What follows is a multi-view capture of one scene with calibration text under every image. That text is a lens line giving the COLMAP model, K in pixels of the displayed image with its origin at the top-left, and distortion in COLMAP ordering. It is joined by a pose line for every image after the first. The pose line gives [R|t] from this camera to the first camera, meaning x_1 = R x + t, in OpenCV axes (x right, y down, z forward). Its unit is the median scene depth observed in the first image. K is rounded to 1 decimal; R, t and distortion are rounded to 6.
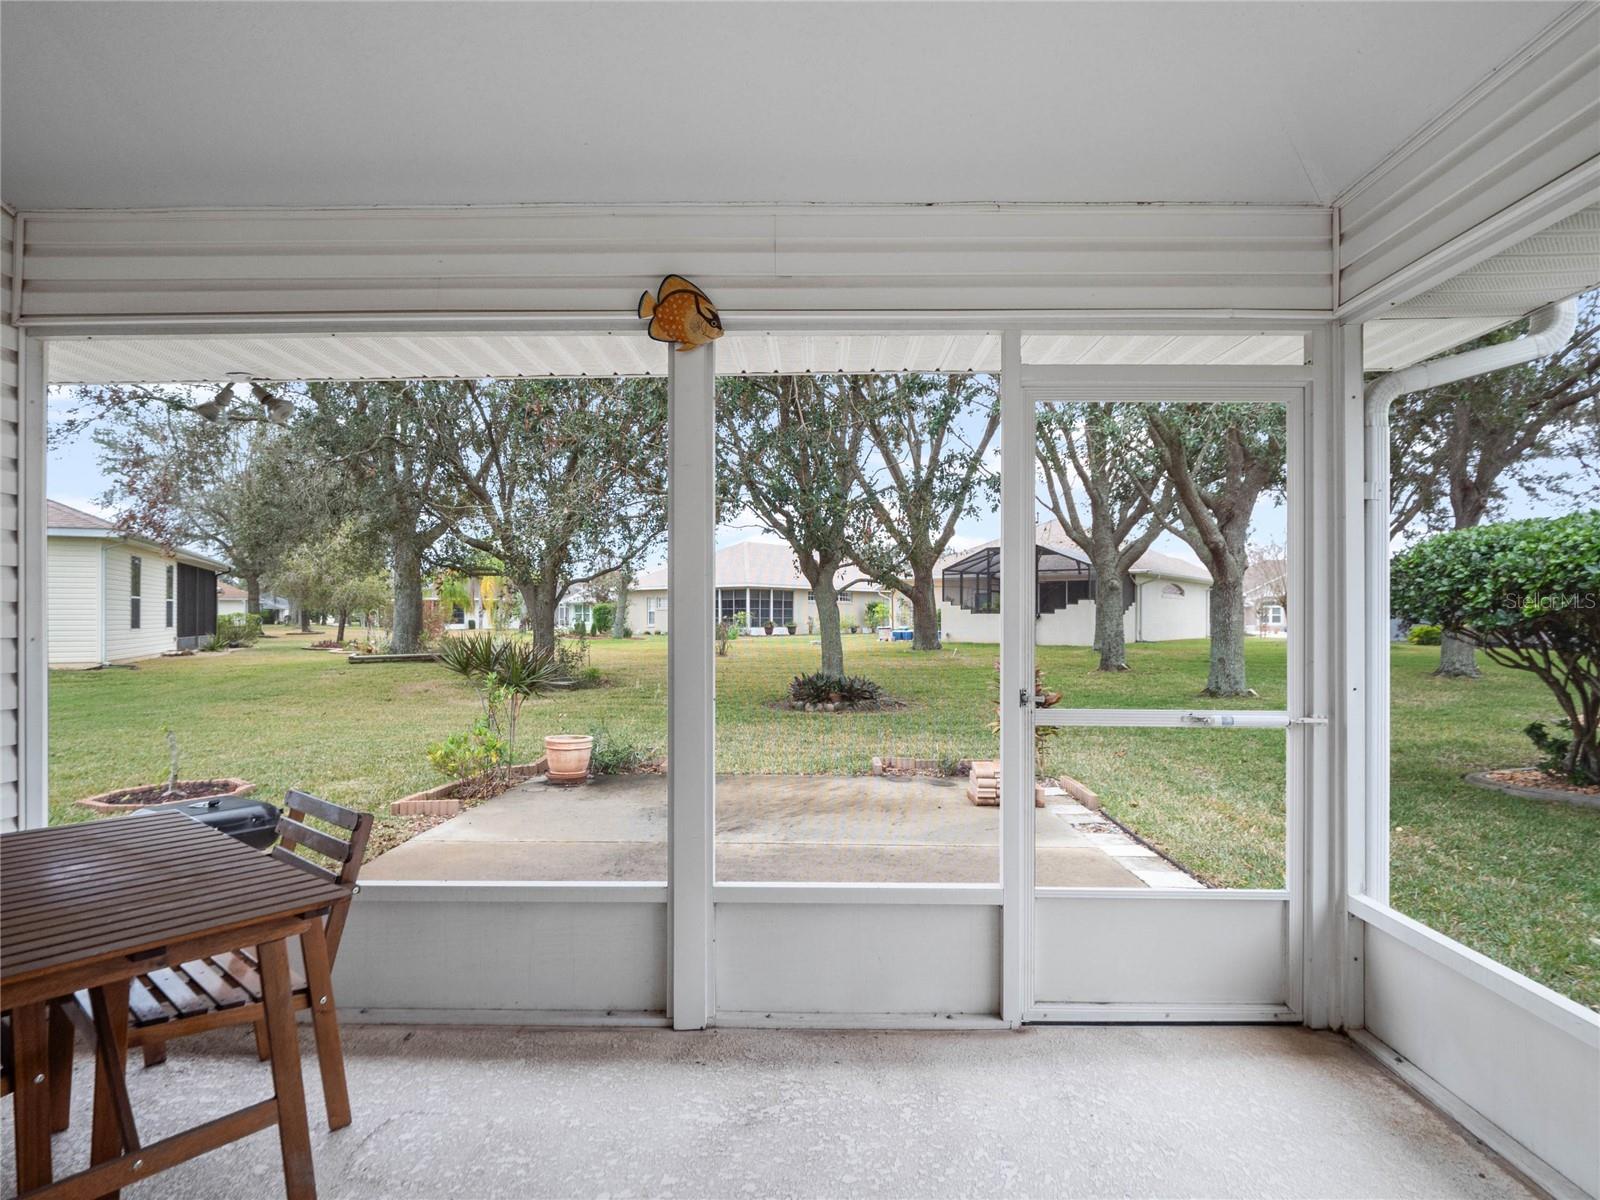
lens RADIAL K [[836.5, 0, 796.1], [0, 836.5, 619.5], [0, 0, 1]] dist [-0.002902, -0.000774]
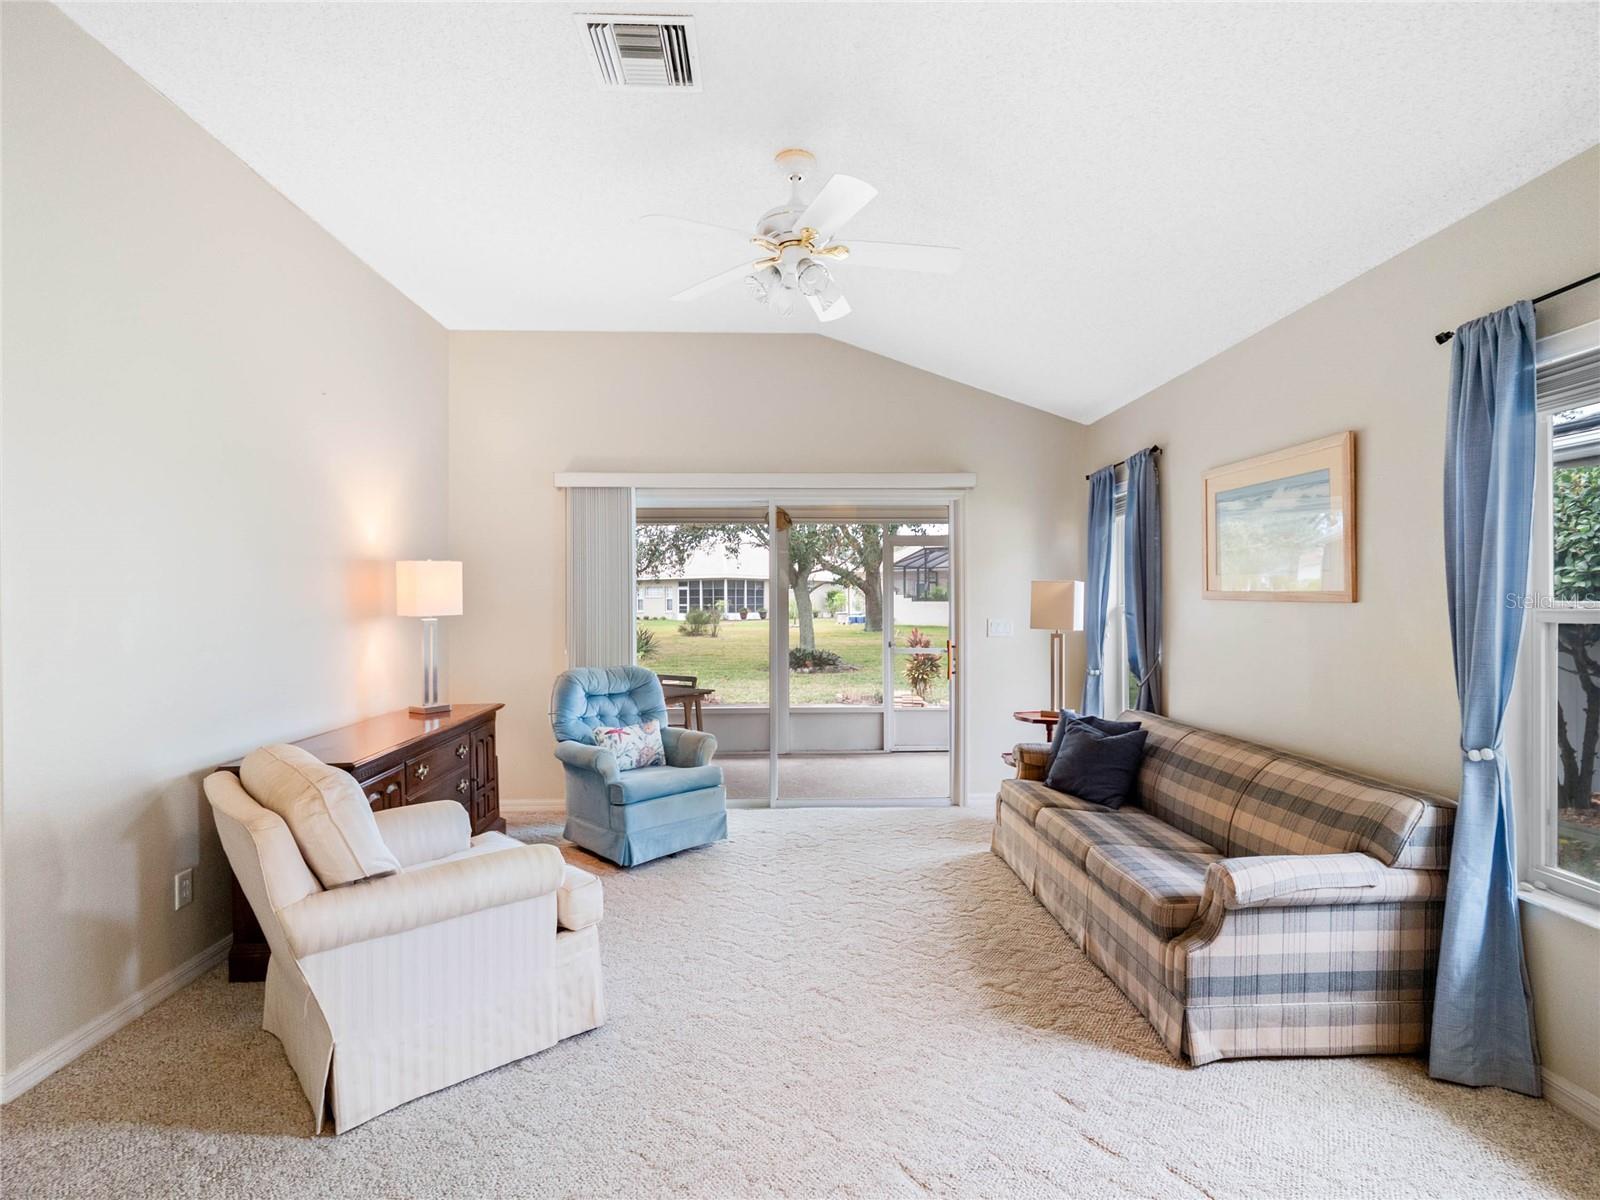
lens RADIAL K [[788.2, 0, 800.0], [0, 788.2, 600.0], [0, 0, 1]] dist [-0.013132, -0.000151]
pose [[0.998603, -0.004721, 0.052623, -0.023805], [0.004949, 0.999979, -0.004207, -0.007192], [-0.052602, 0.004461, 0.998606, -0.212744]]
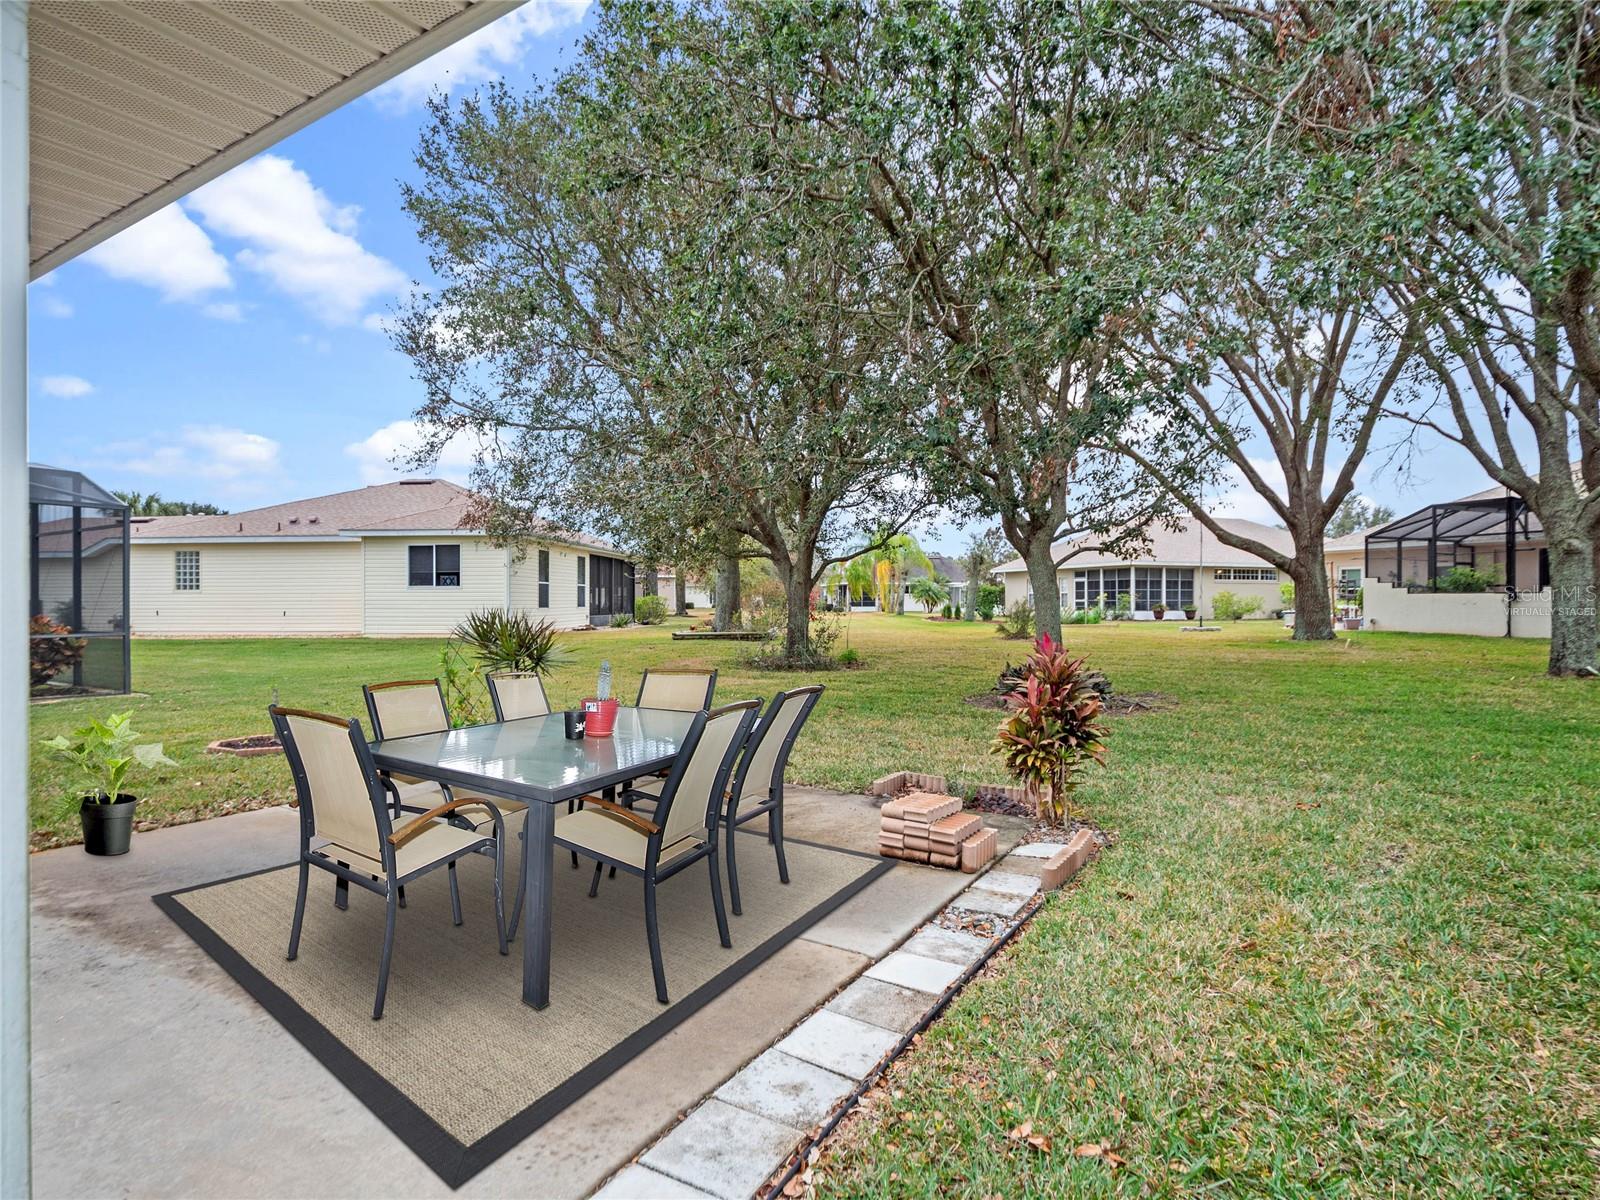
lens RADIAL K [[832.5, 0, 800.0], [0, 832.5, 600.0], [0, 0, 1]] dist [-0.000910, -0.000351]
pose [[0.866981, -0.000903, -0.498340, 0.155686], [-0.001259, 0.999991, -0.004001, 0.003564], [0.498339, 0.004096, 0.866973, 0.111701]]
